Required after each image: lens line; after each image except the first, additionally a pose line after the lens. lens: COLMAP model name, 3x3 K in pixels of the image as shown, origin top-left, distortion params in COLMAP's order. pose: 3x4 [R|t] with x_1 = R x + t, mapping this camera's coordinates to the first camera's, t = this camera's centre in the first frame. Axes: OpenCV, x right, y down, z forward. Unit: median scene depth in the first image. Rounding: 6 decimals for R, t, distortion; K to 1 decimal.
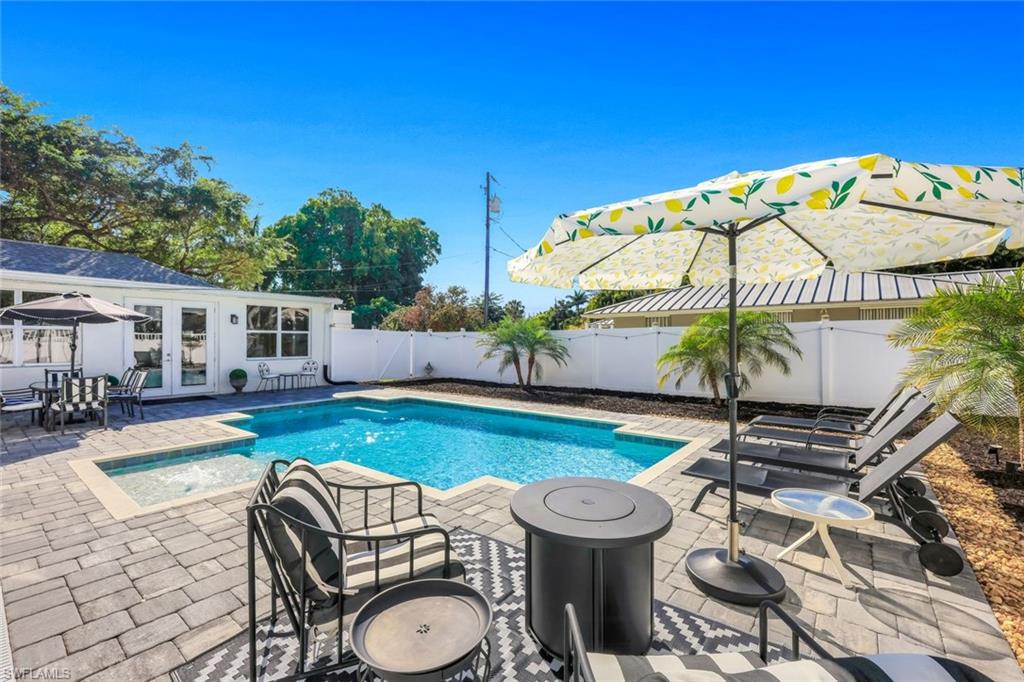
lens RADIAL K [[433.2, 0, 509.6], [0, 433.2, 339.8], [0, 0, 1]] dist [-0.001146, -0.000070]
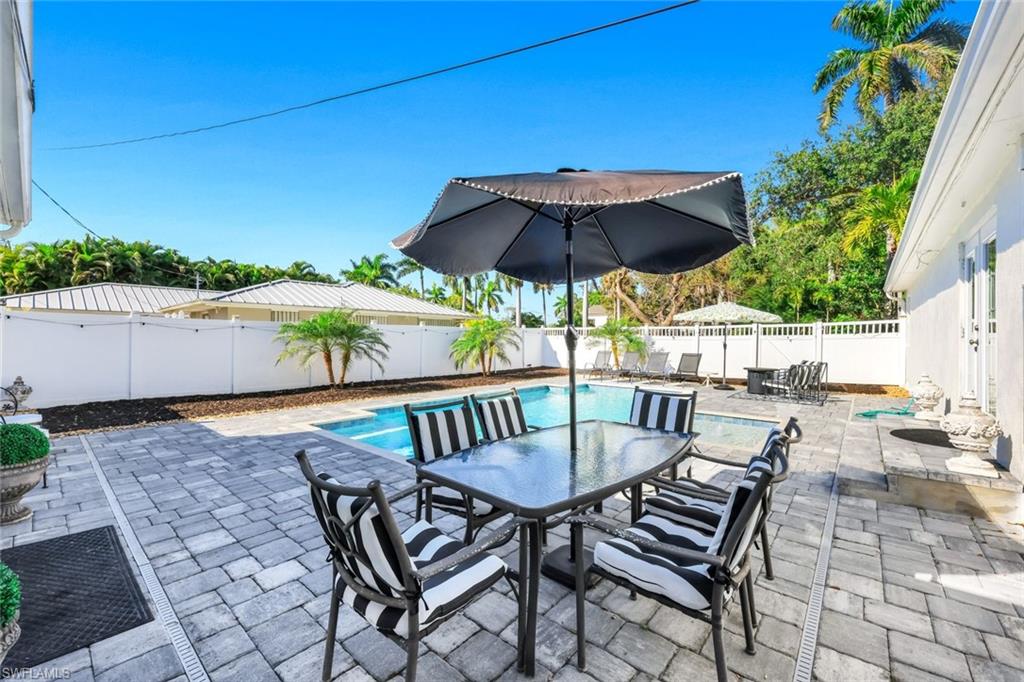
lens RADIAL K [[415.9, 0, 515.0], [0, 415.9, 333.6], [0, 0, 1]] dist [-0.001073, -0.001121]
pose [[0.024319, 0.014385, 0.999601, -0.723544], [-0.011456, 0.999835, -0.014110, 0.006797], [-0.999639, -0.011108, 0.024480, 0.557155]]
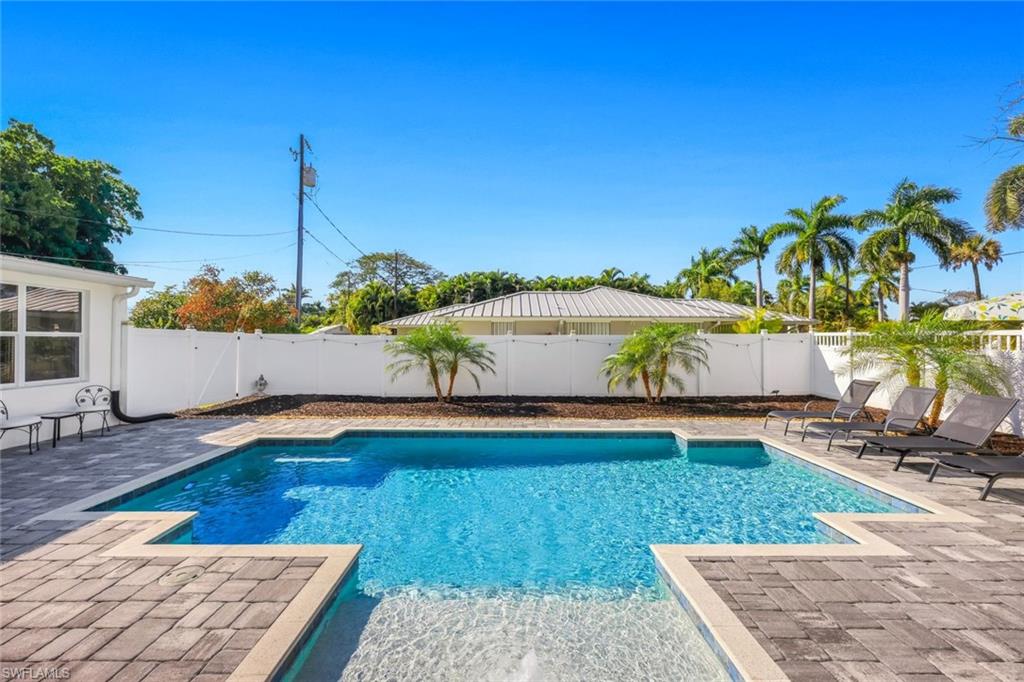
lens RADIAL K [[415.9, 0, 501.2], [0, 415.9, 336.8], [0, 0, 1]] dist [-0.001073, -0.001121]
pose [[0.777943, 0.006363, 0.628303, -0.369048], [-0.007475, 0.999972, -0.000872, -0.017573], [-0.628290, -0.004018, 0.777968, 0.239099]]
